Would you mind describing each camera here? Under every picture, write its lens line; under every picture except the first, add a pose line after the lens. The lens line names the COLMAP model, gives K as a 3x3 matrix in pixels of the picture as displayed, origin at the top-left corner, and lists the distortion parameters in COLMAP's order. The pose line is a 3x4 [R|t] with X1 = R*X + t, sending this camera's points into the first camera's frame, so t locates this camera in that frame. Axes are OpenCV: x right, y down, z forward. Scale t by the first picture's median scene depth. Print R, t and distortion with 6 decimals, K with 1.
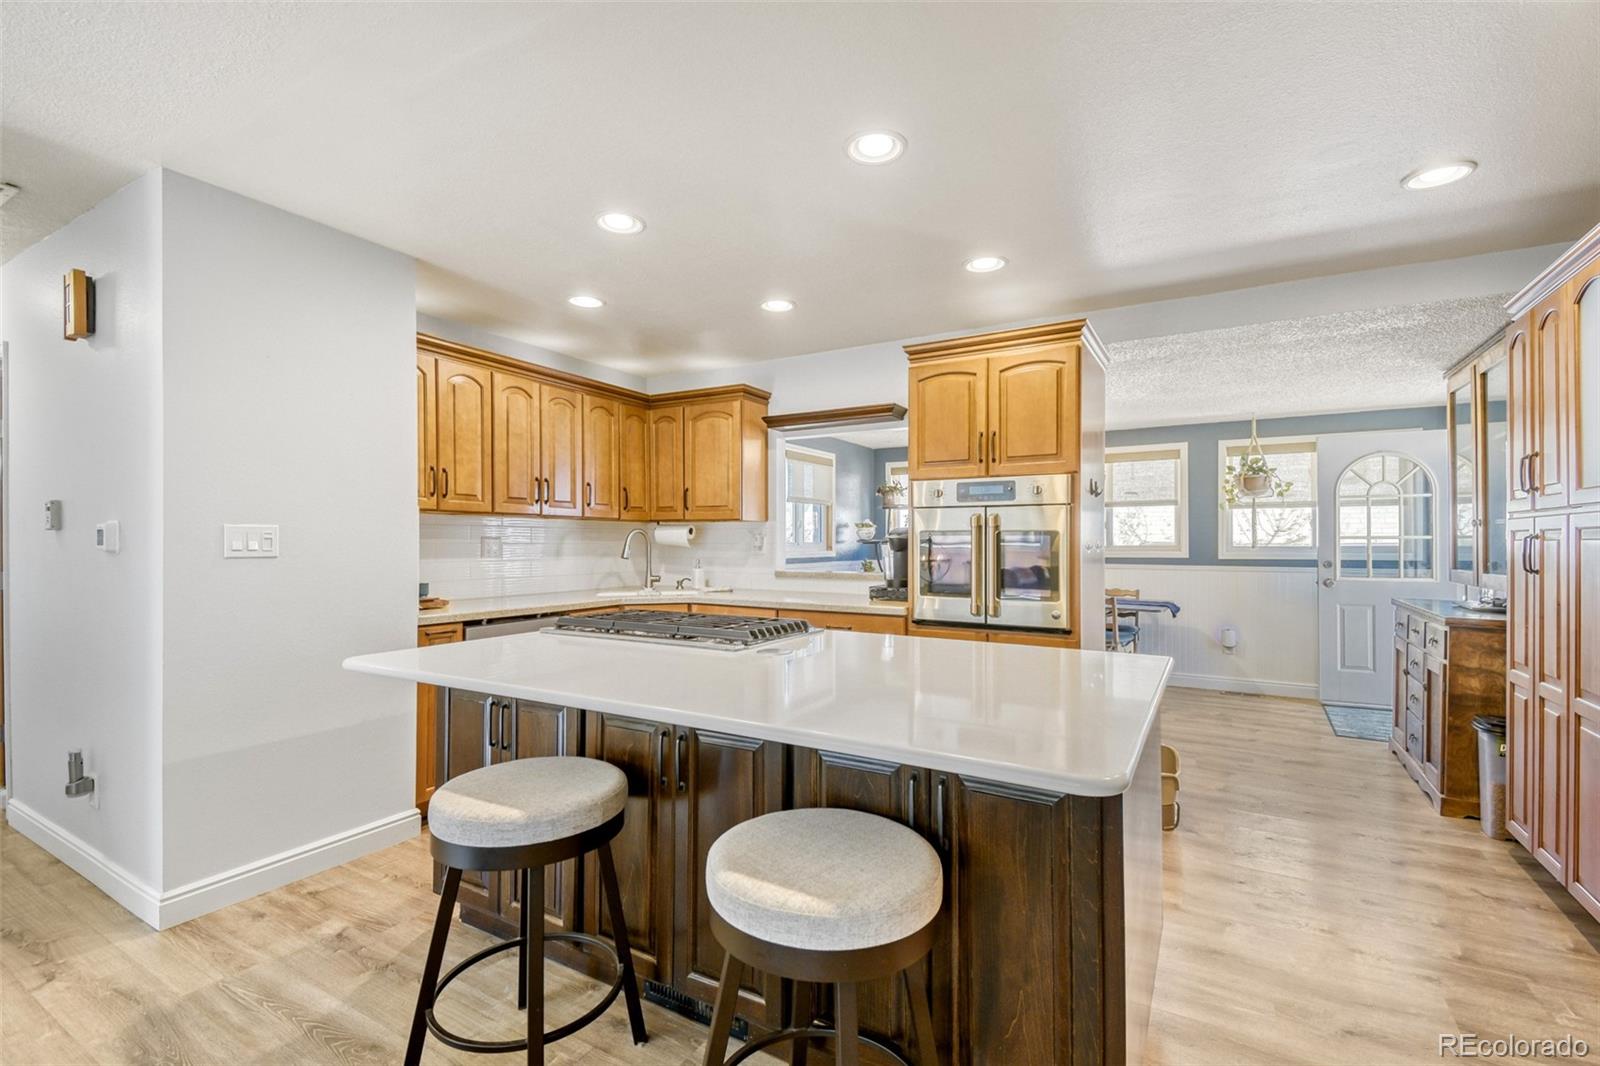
lens RADIAL K [[719.2, 0, 800.0], [0, 719.2, 533.0], [0, 0, 1]] dist [0.004139, 0.000146]
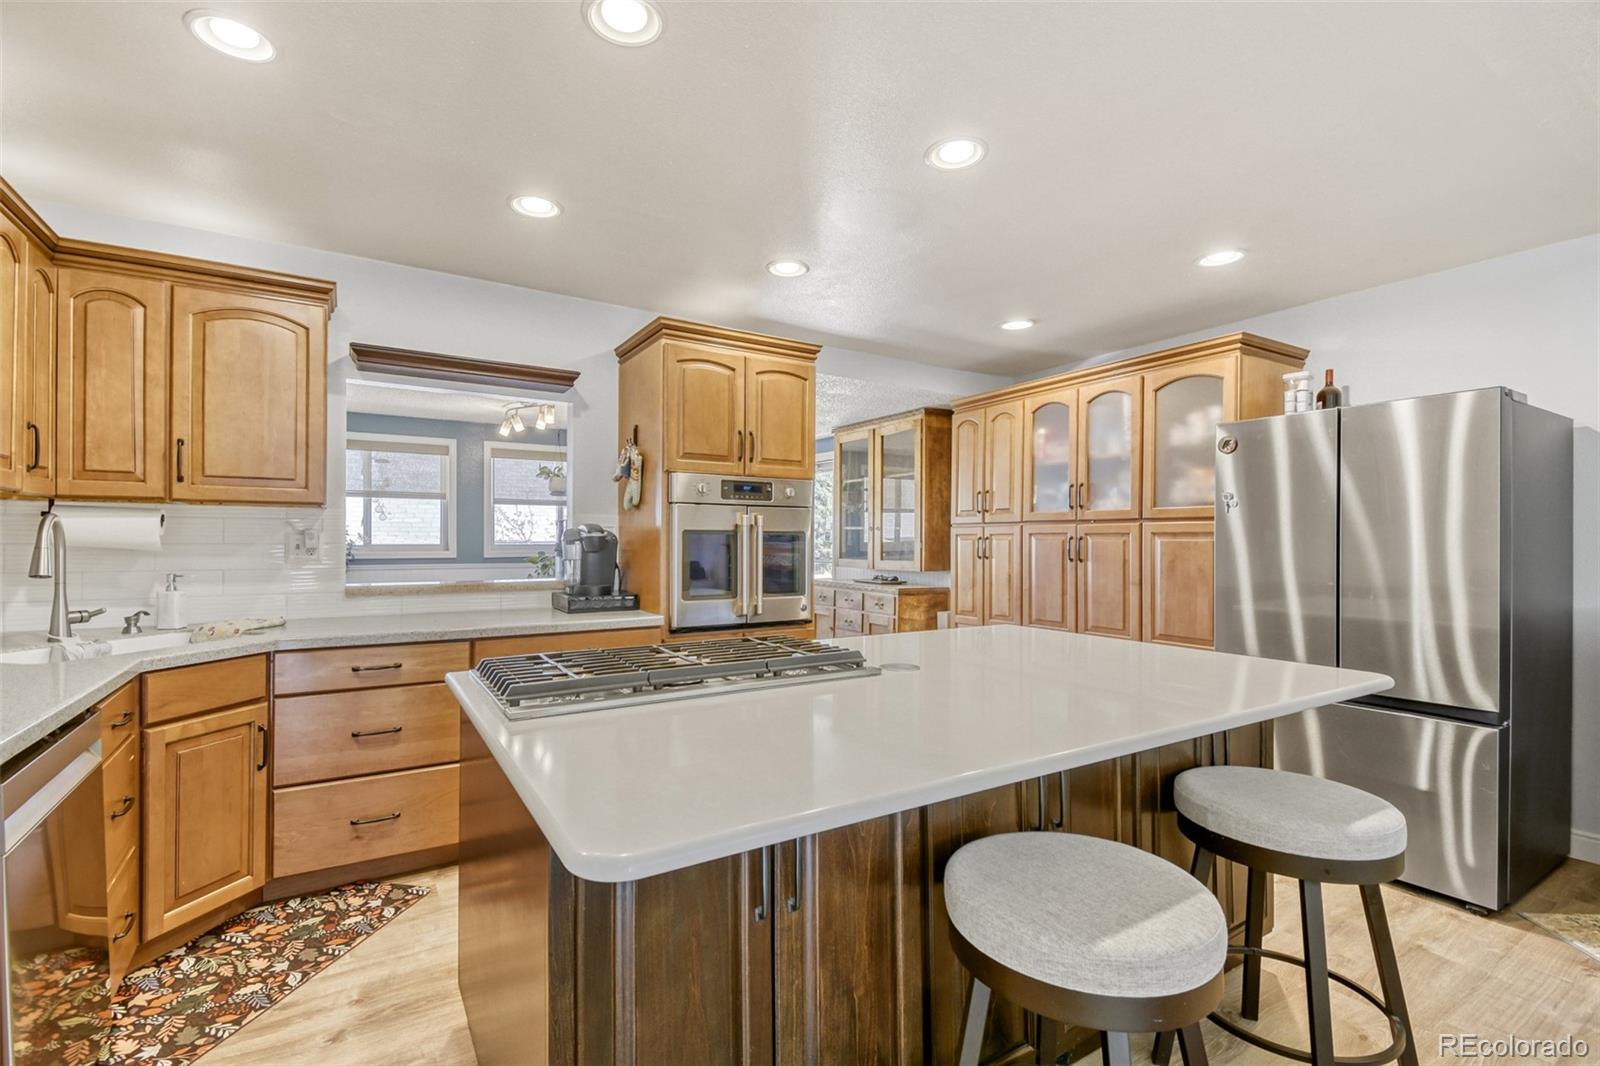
lens RADIAL K [[695.9, 0, 800.0], [0, 695.9, 533.0], [0, 0, 1]] dist [0.031316, -0.000161]
pose [[0.473030, 0.009790, 0.880992, -0.411918], [-0.012569, 0.999911, -0.004362, 0.003097], [-0.880957, -0.009010, 0.473111, 0.354059]]
